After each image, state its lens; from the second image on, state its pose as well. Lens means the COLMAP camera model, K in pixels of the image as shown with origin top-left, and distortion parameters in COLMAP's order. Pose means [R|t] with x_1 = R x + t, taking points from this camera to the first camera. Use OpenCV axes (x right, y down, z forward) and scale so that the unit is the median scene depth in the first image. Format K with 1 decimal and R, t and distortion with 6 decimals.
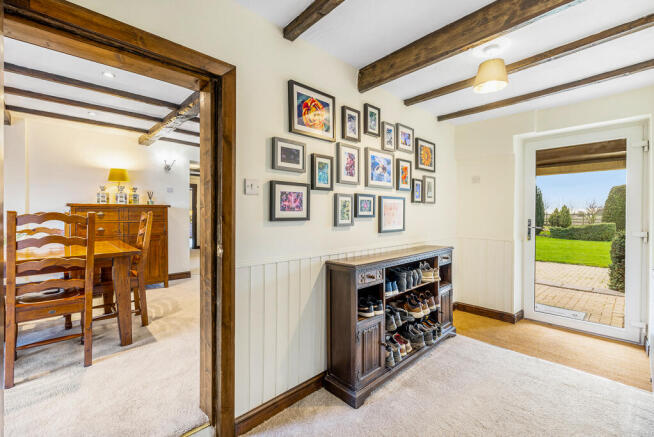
lens RADIAL K [[283.7, 0, 327.0], [0, 283.7, 218.8], [0, 0, 1]] dist [-0.002298, -0.000338]
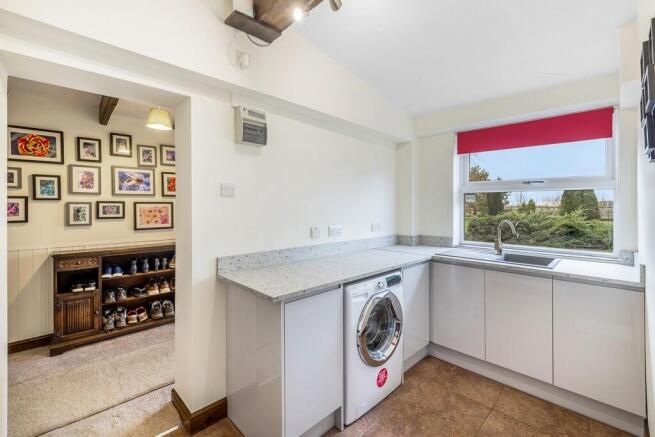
lens RADIAL K [[284.1, 0, 332.7], [0, 284.1, 207.6], [0, 0, 1]] dist [-0.002298, -0.000338]
pose [[0.999300, -0.012362, 0.035310, 1.207512], [0.013181, 0.999647, -0.023062, -0.014532], [-0.035013, 0.023511, 0.999110, -0.379753]]
